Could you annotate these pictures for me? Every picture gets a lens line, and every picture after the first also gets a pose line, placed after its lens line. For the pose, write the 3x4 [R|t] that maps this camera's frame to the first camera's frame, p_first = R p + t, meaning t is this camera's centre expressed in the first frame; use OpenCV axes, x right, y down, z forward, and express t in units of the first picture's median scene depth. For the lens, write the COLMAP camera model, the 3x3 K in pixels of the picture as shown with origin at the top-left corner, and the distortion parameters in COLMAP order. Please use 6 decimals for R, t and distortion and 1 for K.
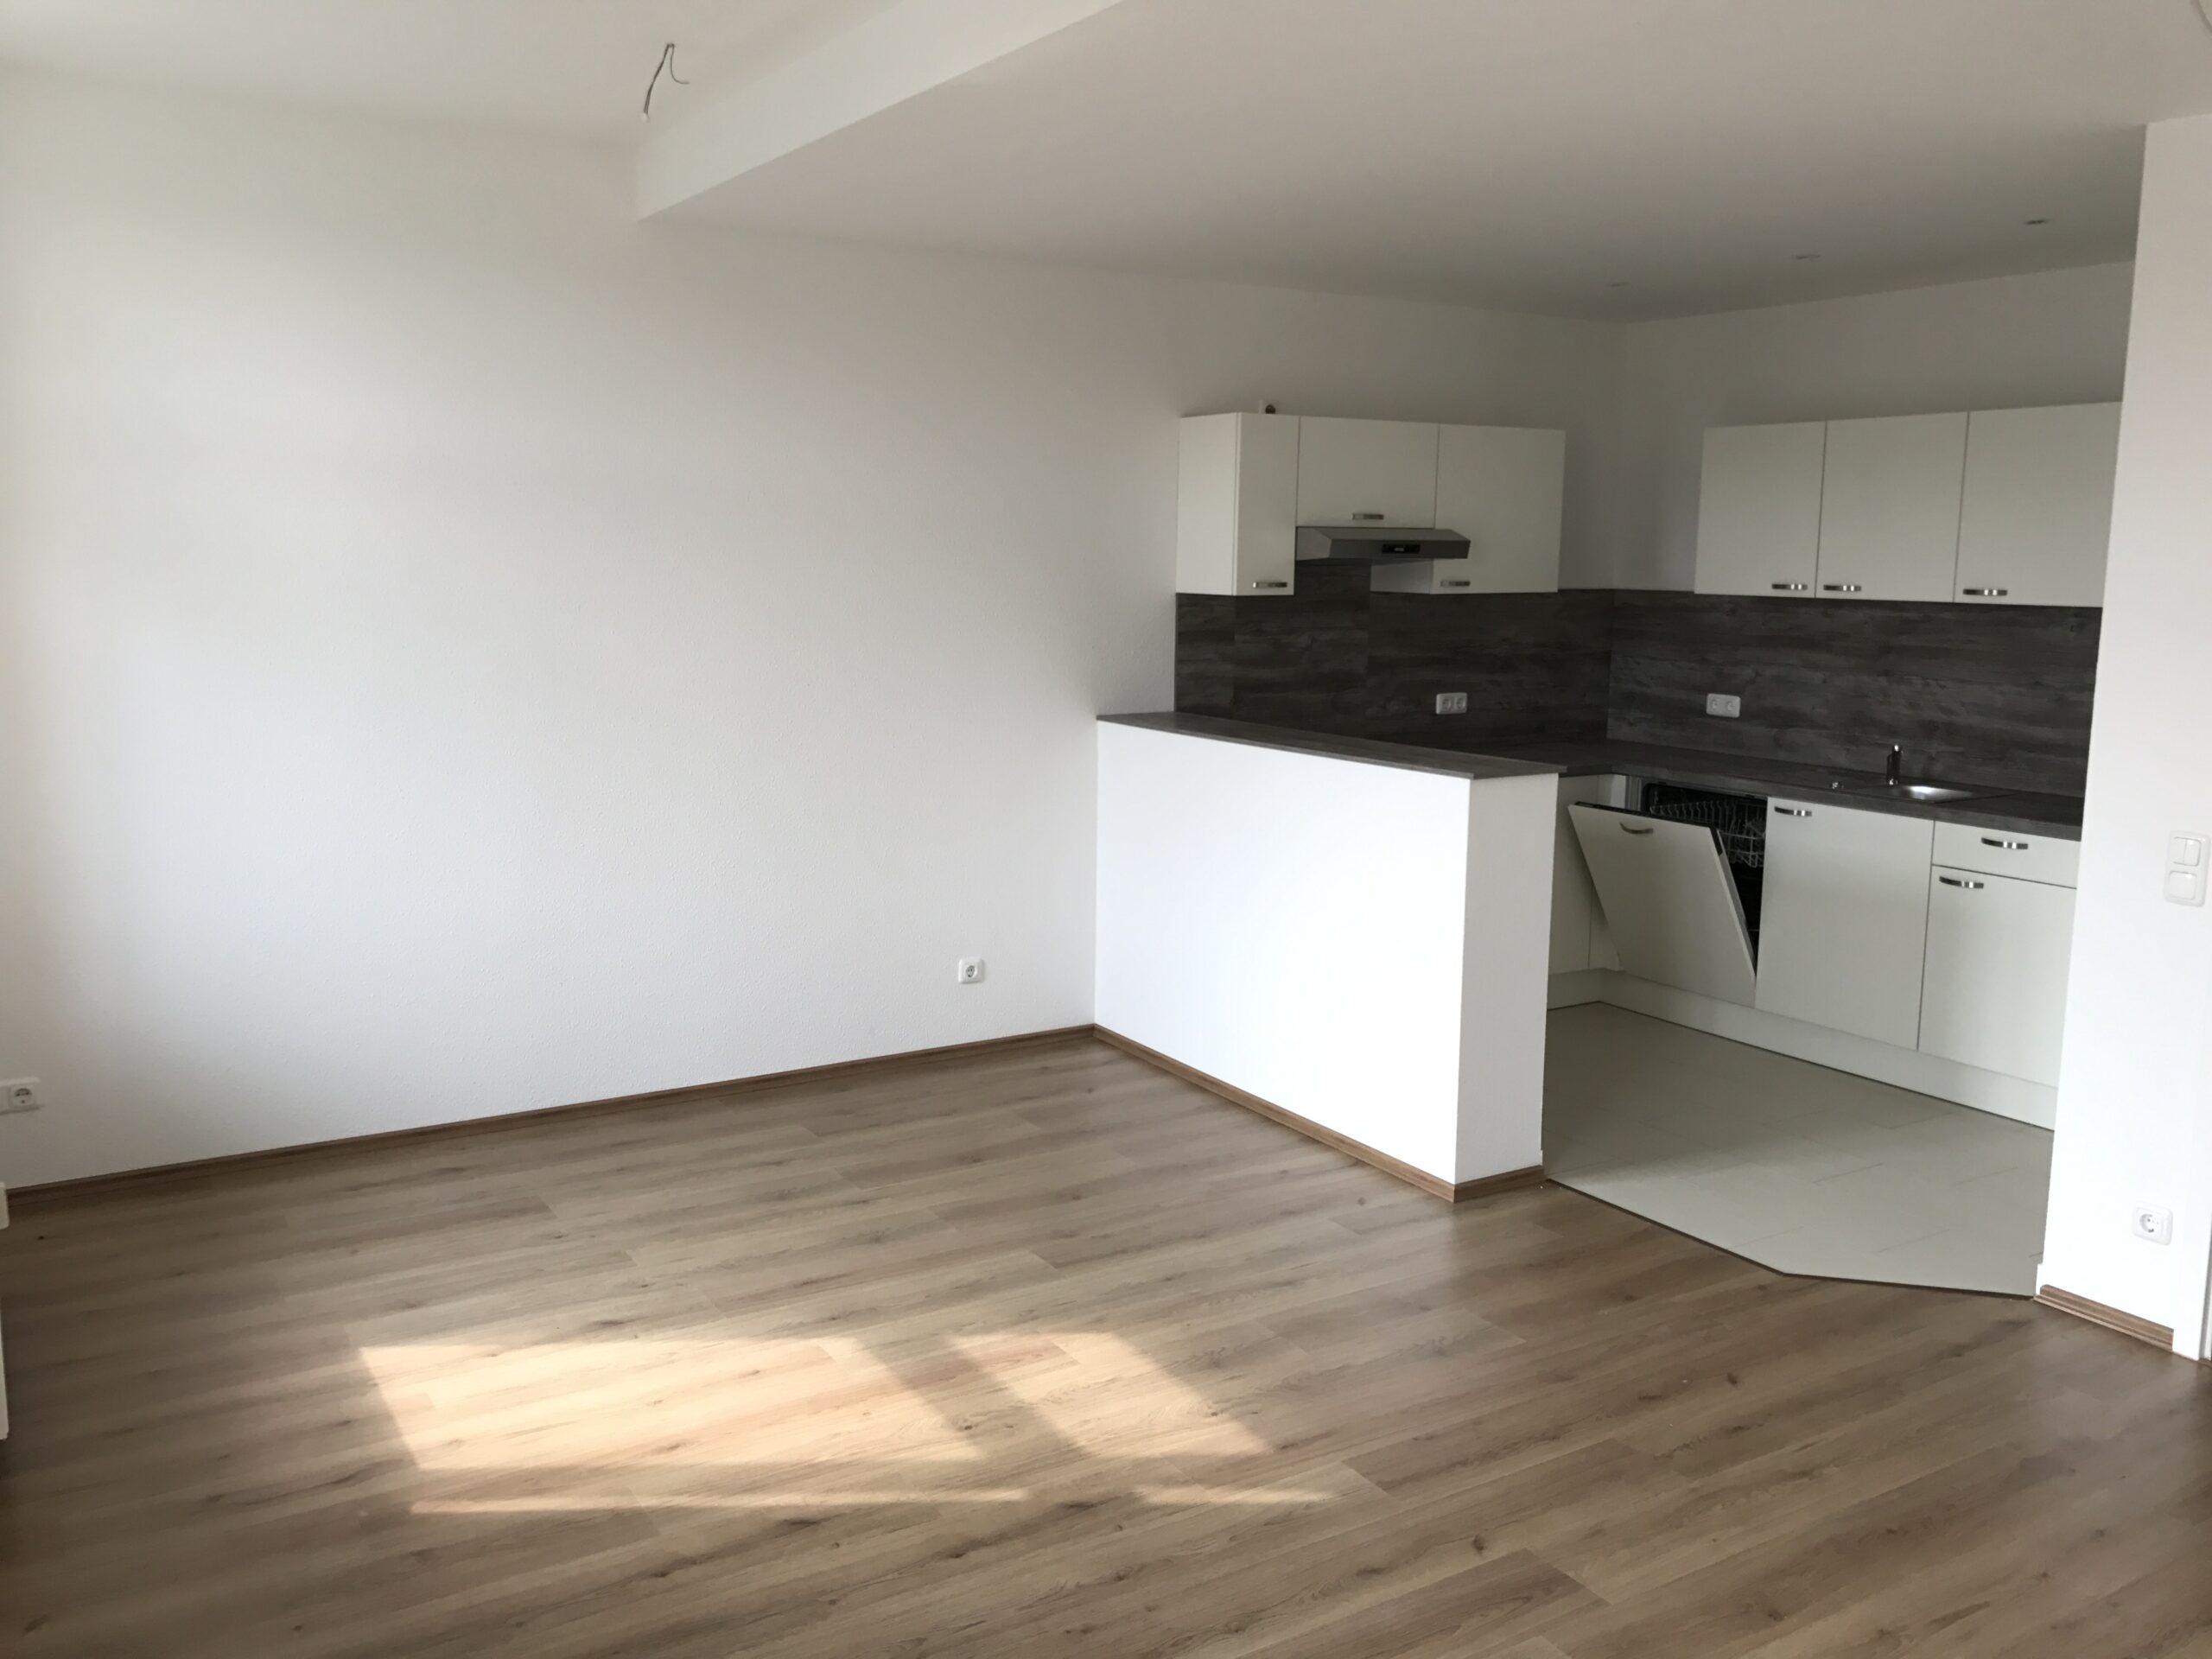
lens RADIAL K [[1772.5, 0, 1118.3], [0, 1772.5, 824.2], [0, 0, 1]] dist [0.037520, -0.038162]
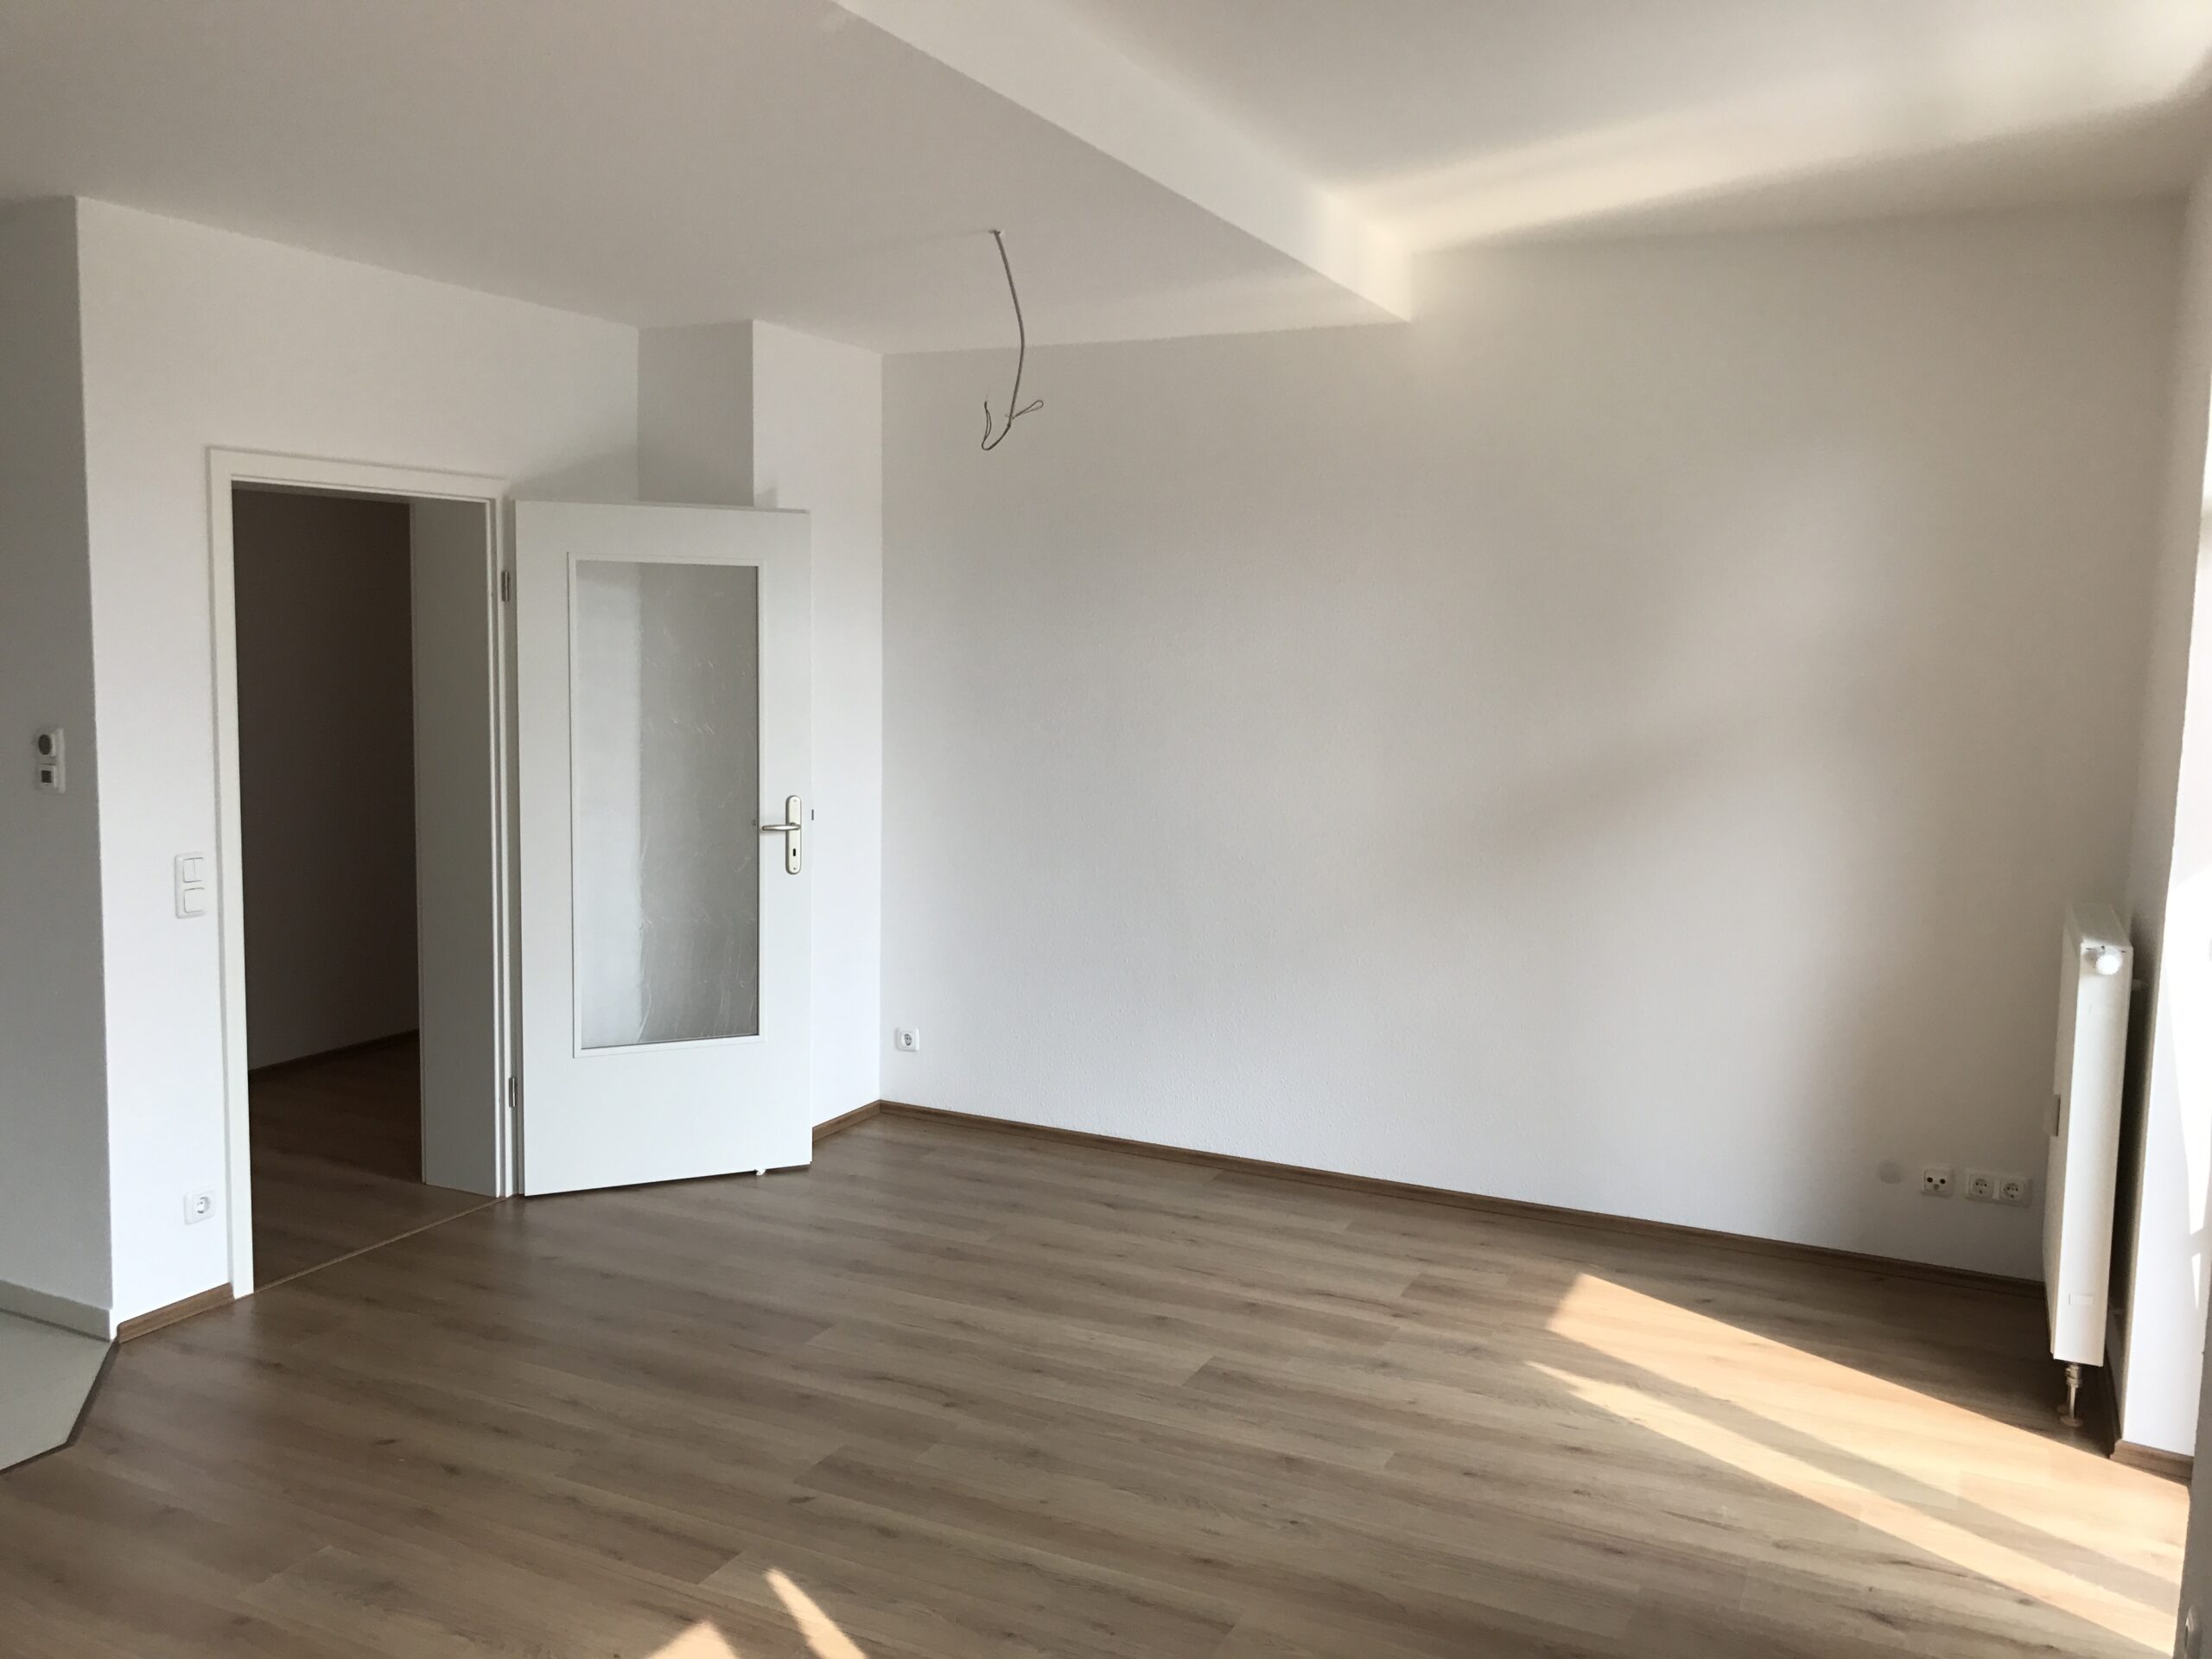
lens RADIAL K [[1813.9, 0, 1102.6], [0, 1813.9, 802.5], [0, 0, 1]] dist [0.022560, -0.010249]
pose [[-0.536447, -0.101284, 0.837834, -0.413334], [0.107468, 0.976492, 0.186855, -0.107606], [-0.837064, 0.190278, -0.512951, 0.653649]]
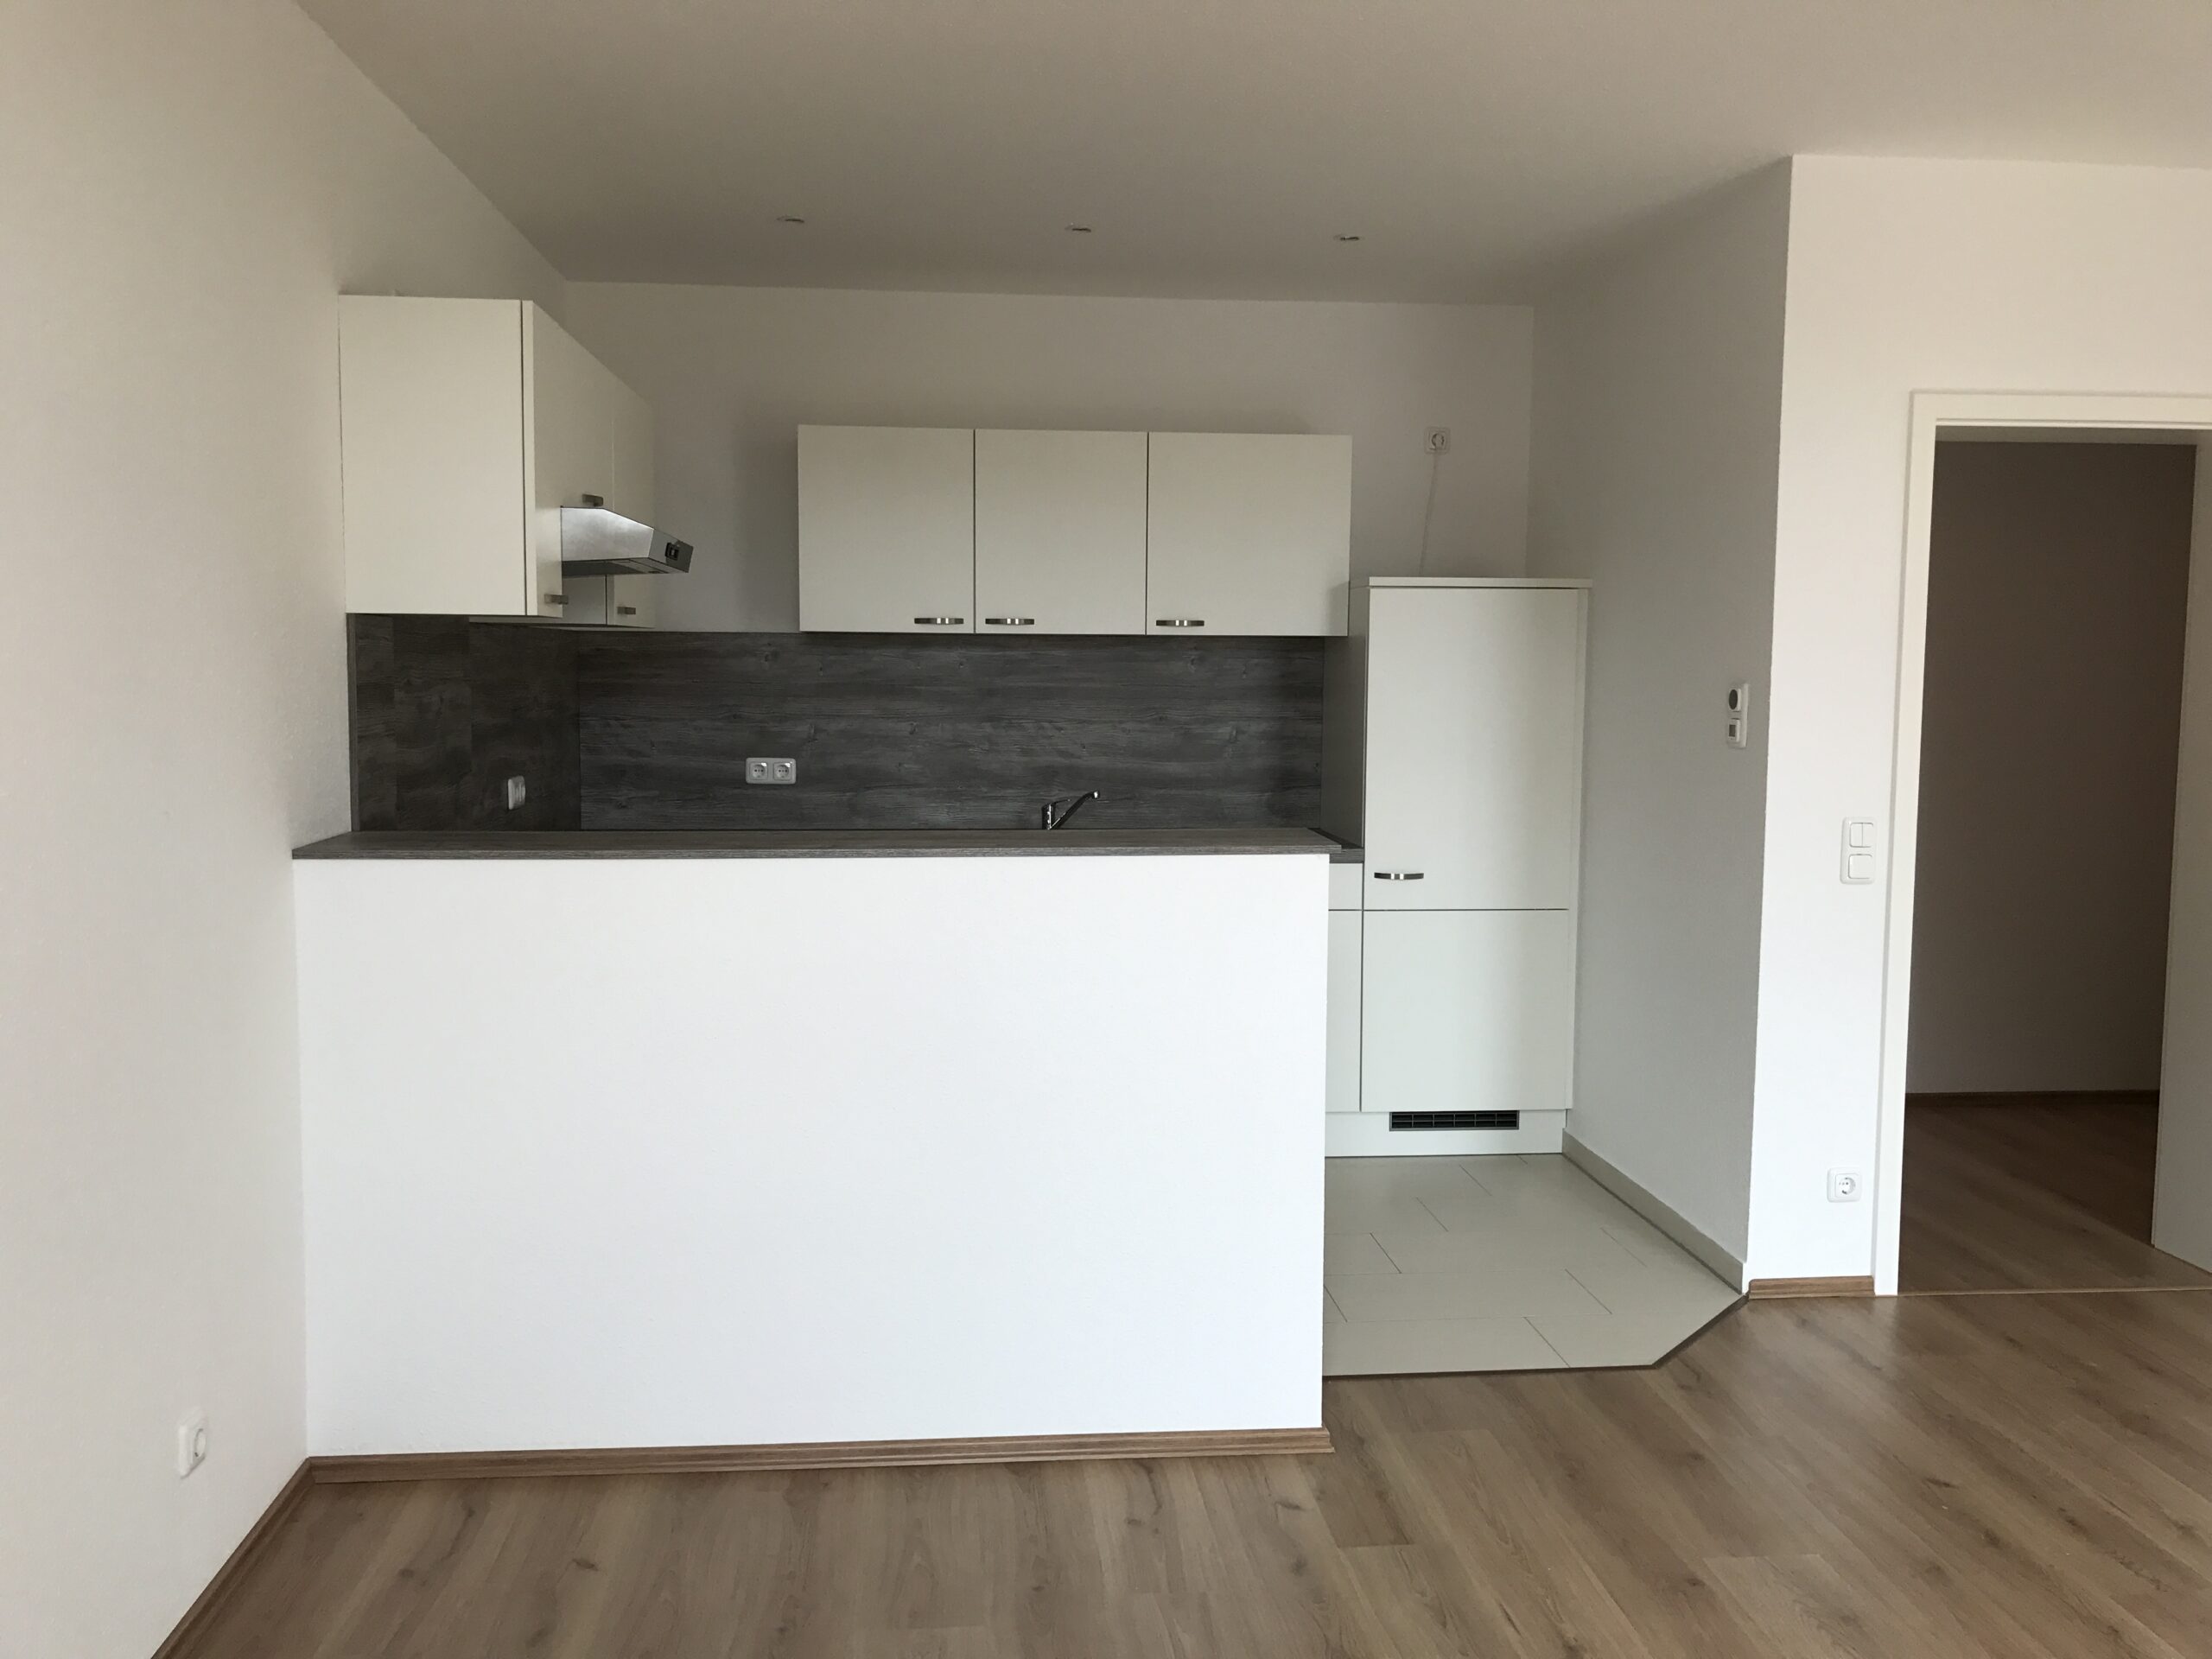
lens RADIAL K [[1813.9, 0, 1102.6], [0, 1813.9, 802.5], [0, 0, 1]] dist [0.022560, -0.010249]
pose [[0.435724, -0.075966, 0.896869, -0.366443], [0.134836, 0.990697, 0.018406, -0.051338], [-0.889923, 0.112911, 0.441913, 0.543432]]
